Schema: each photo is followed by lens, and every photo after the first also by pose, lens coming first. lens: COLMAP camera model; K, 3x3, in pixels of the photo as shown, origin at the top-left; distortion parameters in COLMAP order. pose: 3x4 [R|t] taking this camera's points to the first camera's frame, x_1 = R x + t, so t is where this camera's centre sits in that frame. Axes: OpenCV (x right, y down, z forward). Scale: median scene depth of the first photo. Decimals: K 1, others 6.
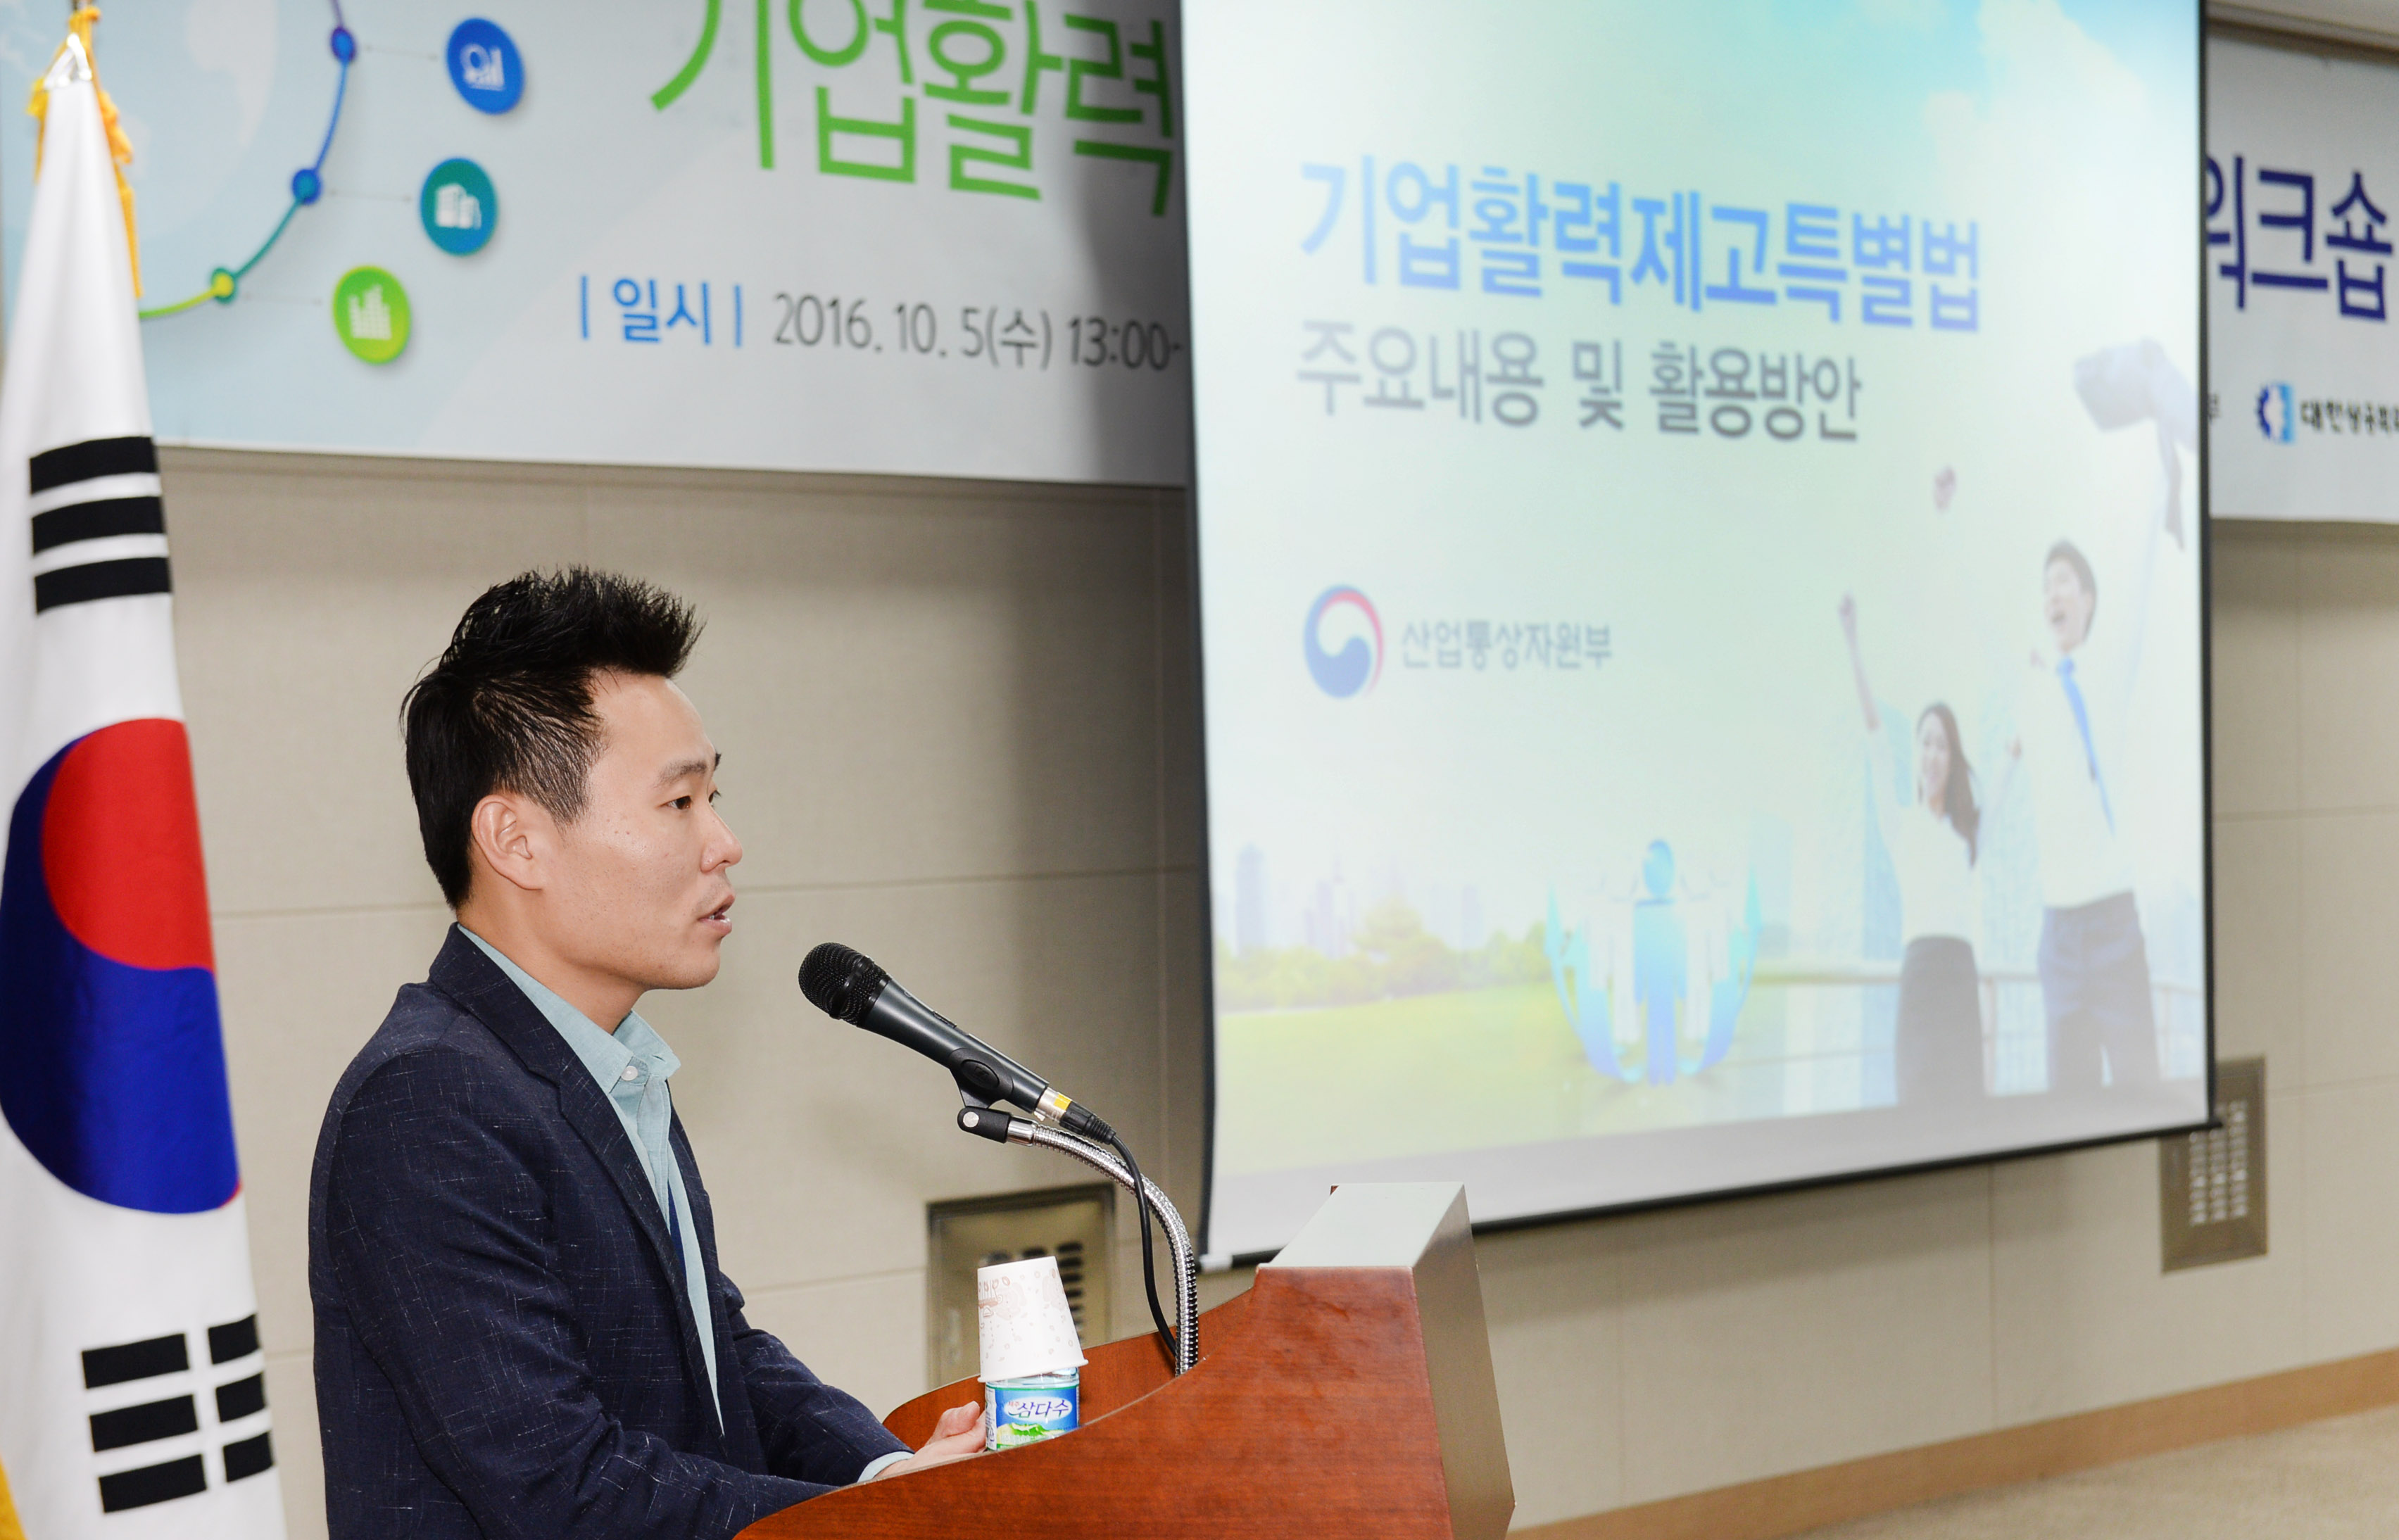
lens RADIAL K [[4615.9, 0, 1205.5], [0, 4615.9, 772.8], [0, 0, 1]] dist [0.153297, 0.000000]
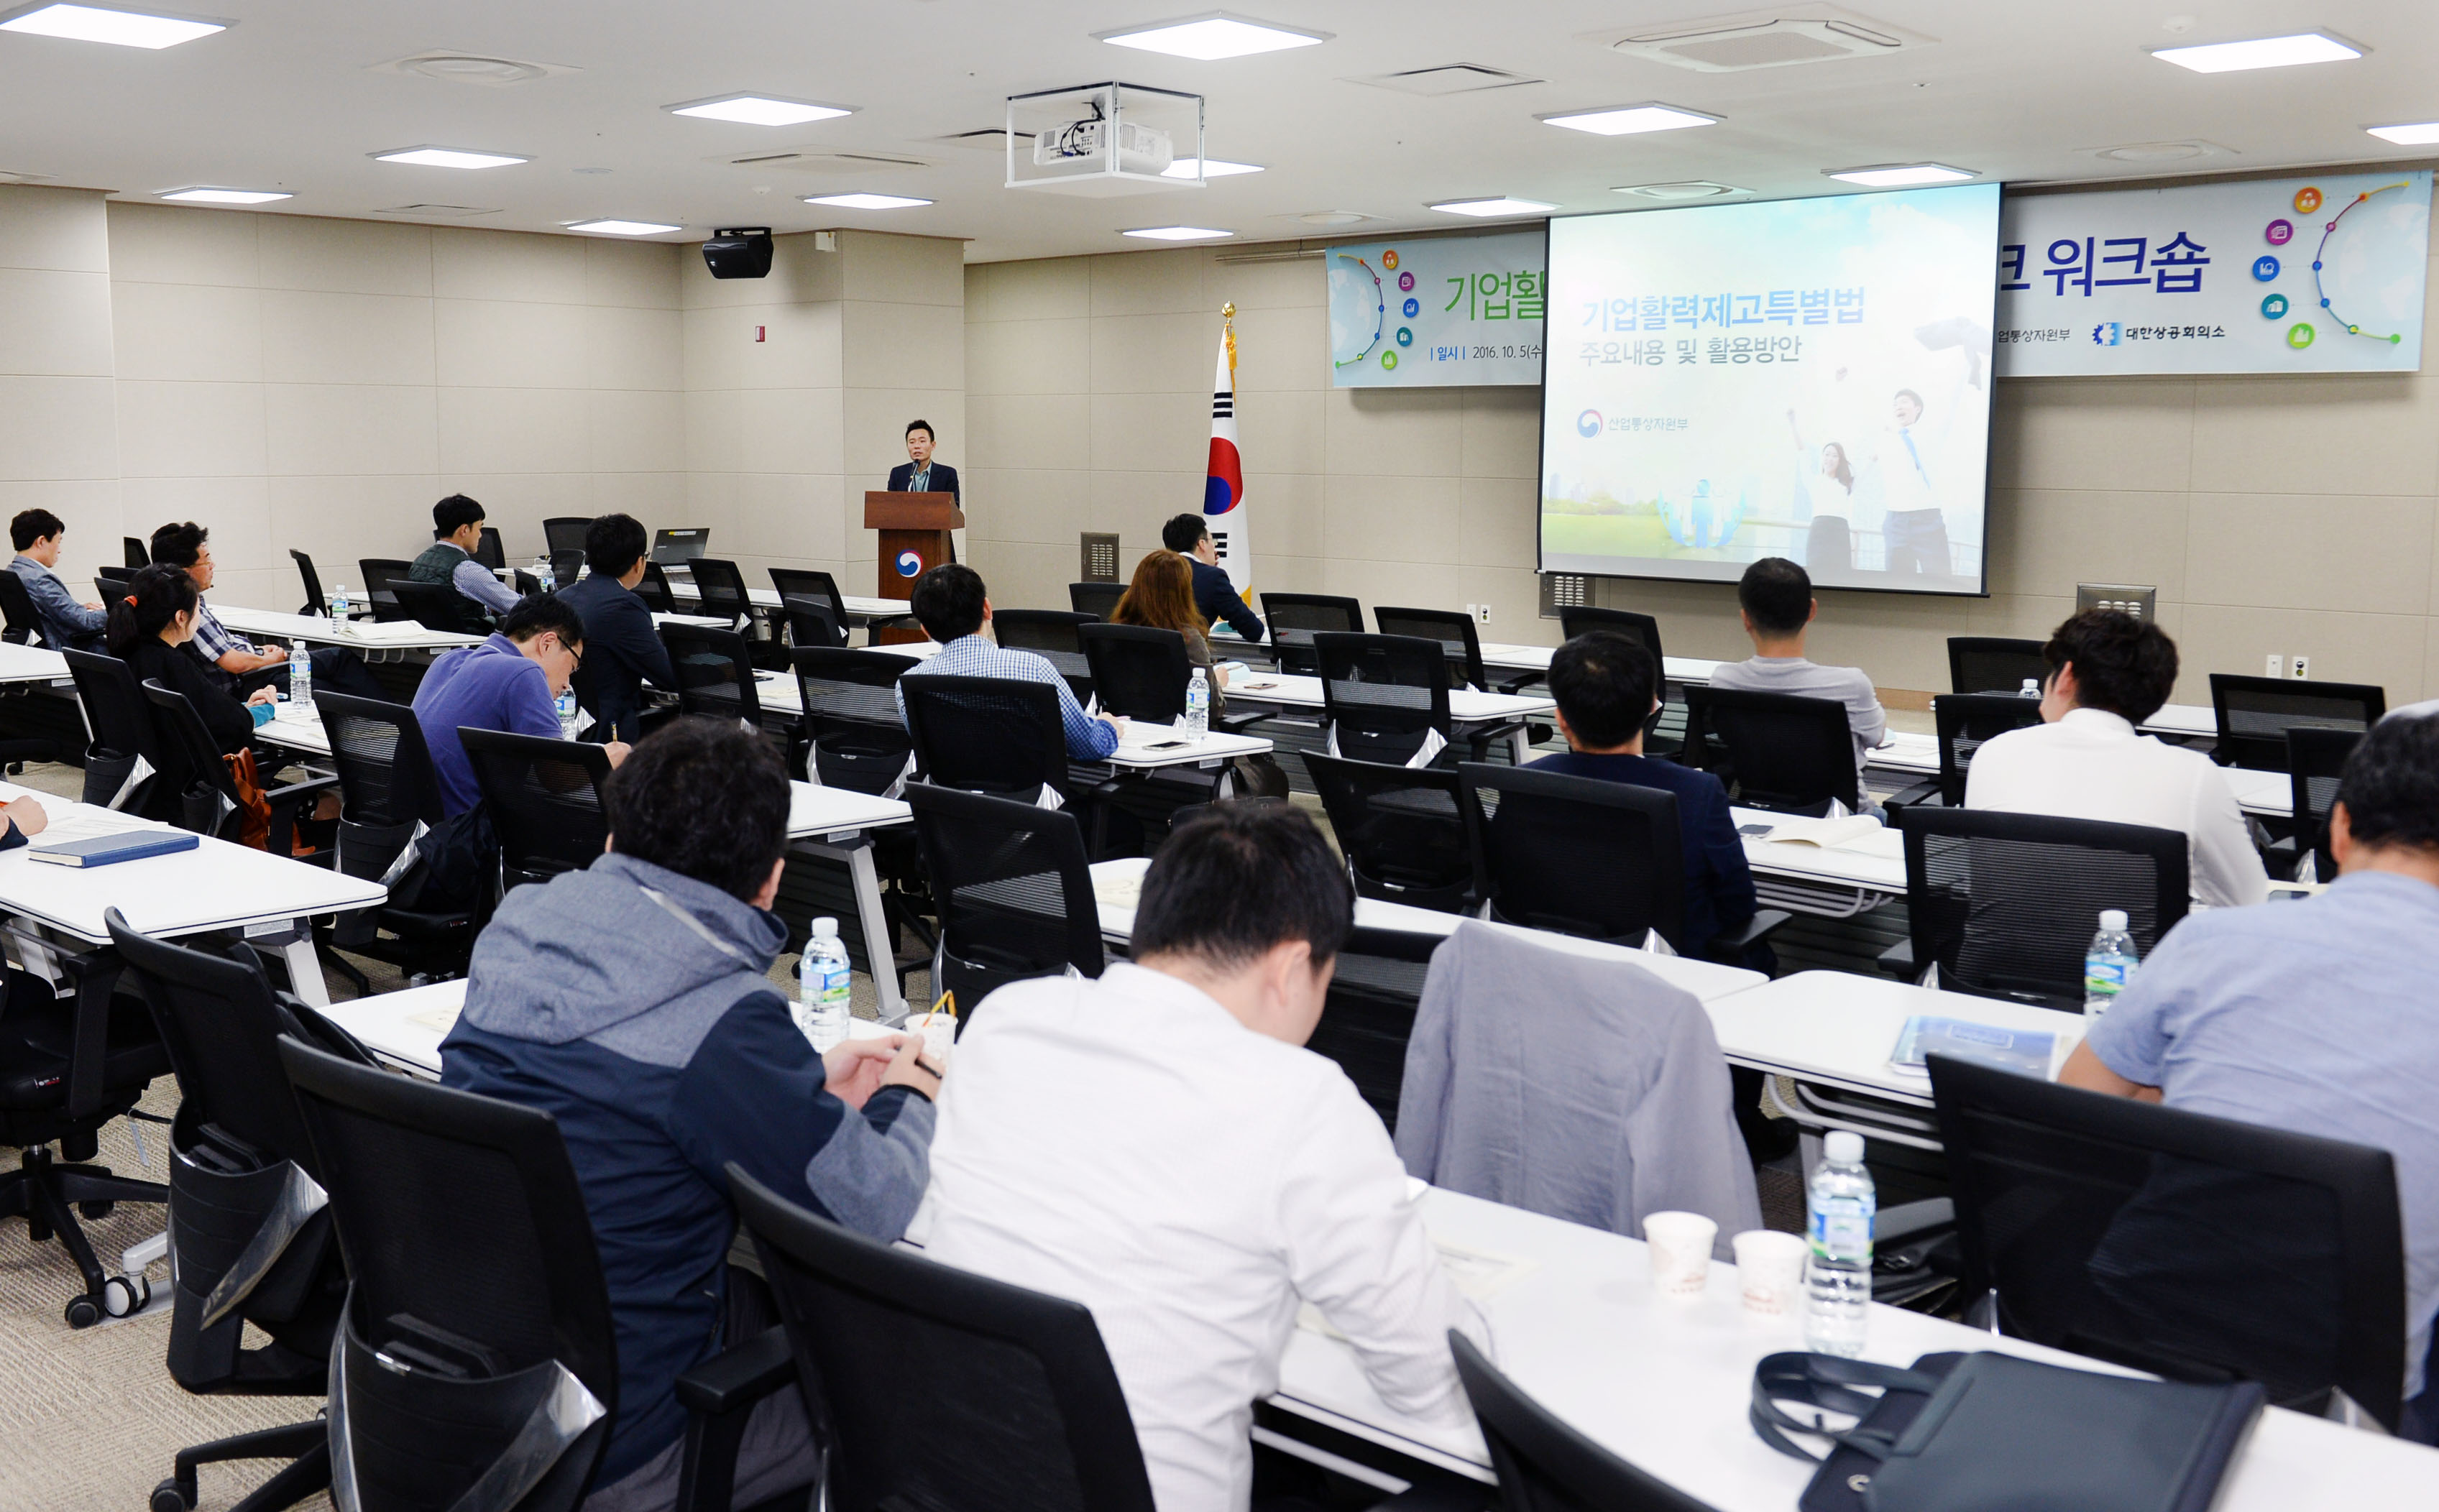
lens RADIAL K [[2365.0, 0, 1224.7], [0, 2365.0, 750.3], [0, 0, 1]] dist [0.007686, 0.000000]
pose [[0.038398, 0.141531, -0.989189, 1.913616], [-0.021611, 0.989805, 0.140780, -0.027499], [0.999029, 0.015971, 0.041065, 0.556810]]
